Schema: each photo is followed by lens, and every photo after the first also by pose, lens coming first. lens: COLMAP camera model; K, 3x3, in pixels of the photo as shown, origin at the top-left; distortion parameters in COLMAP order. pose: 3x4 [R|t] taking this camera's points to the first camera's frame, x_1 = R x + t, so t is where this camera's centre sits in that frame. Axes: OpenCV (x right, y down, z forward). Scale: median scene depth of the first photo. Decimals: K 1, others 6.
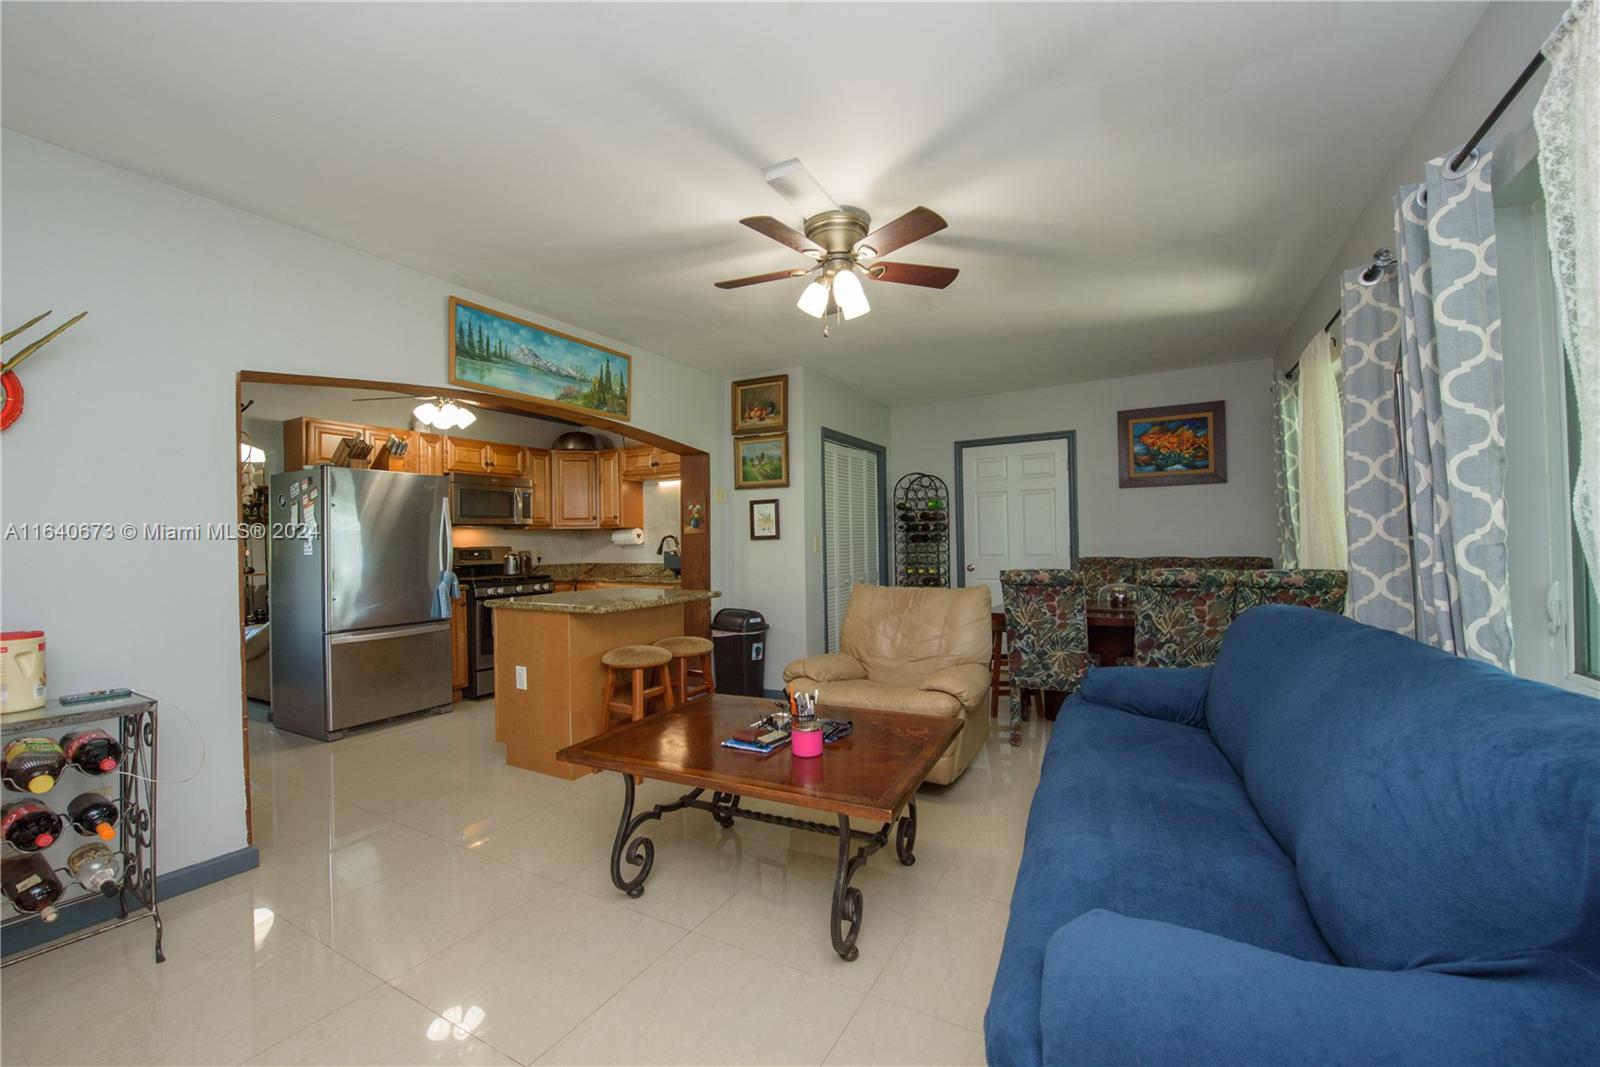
lens RADIAL K [[637.1, 0, 799.5], [0, 637.1, 534.2], [0, 0, 1]] dist [-0.012896, -0.000787]
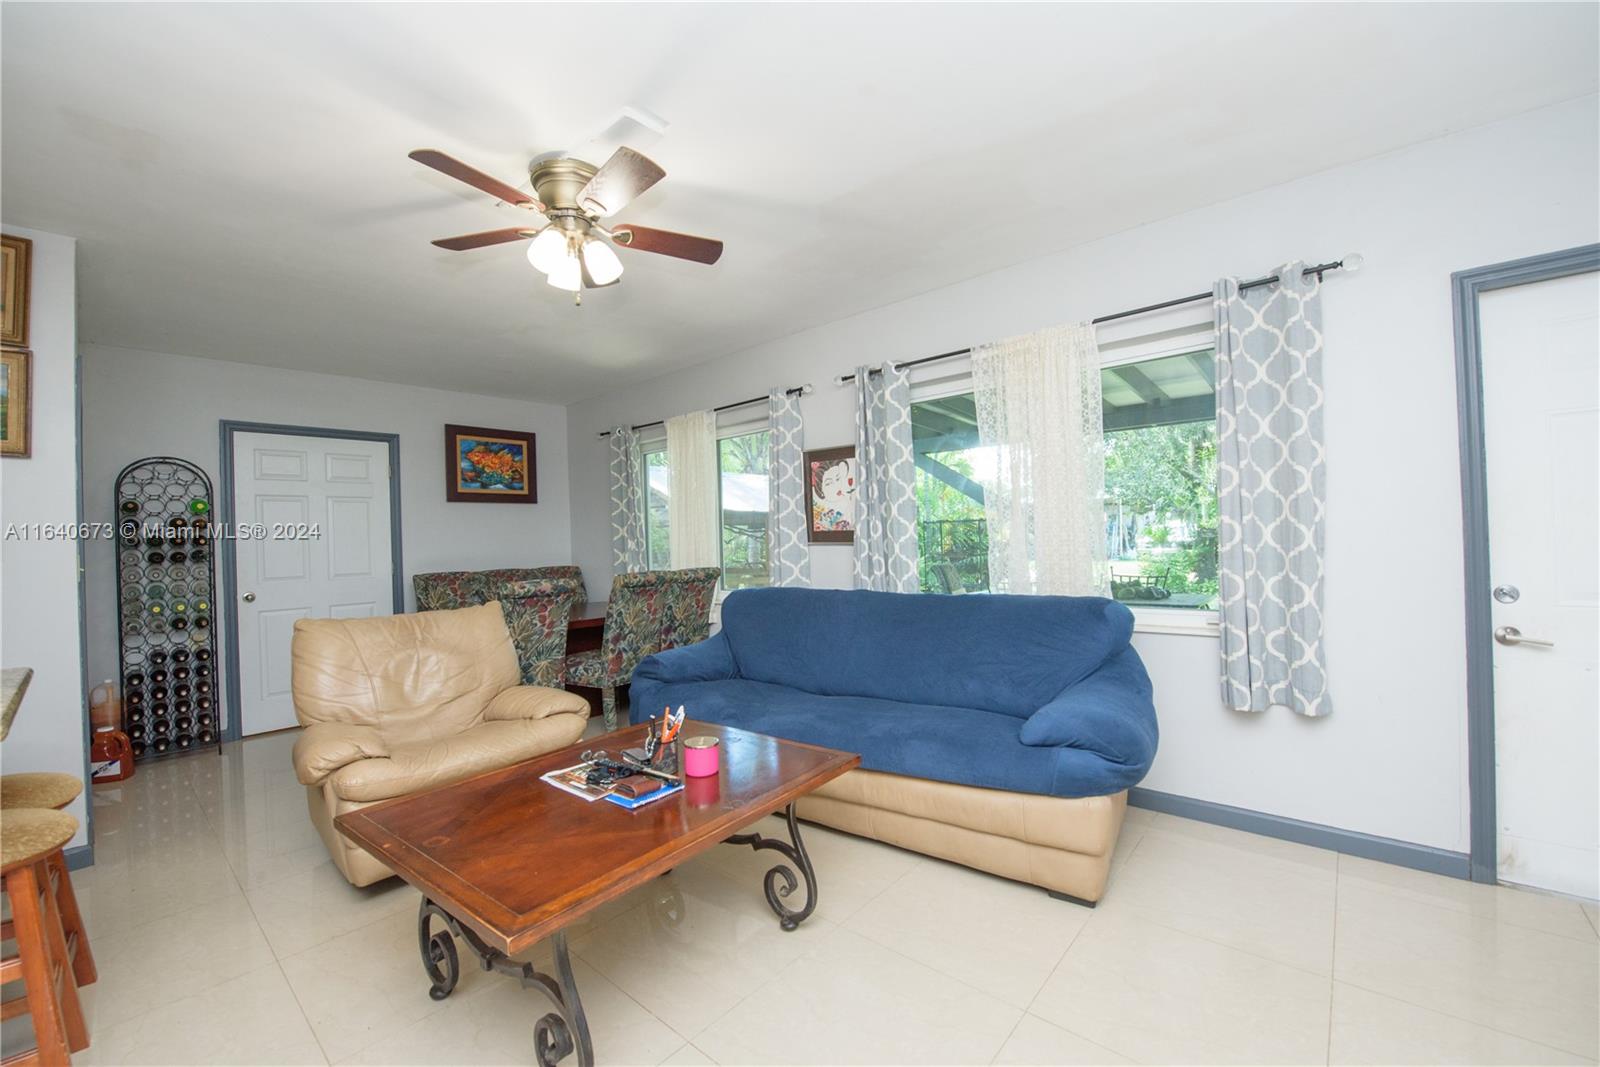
lens RADIAL K [[637.1, 0, 841.0], [0, 637.1, 530.5], [0, 0, 1]] dist [-0.012896, -0.000787]
pose [[0.178259, 0.026804, 0.983618, -0.514048], [0.018823, 0.999353, -0.030644, 0.017330], [-0.983804, 0.023977, 0.177639, 0.353542]]
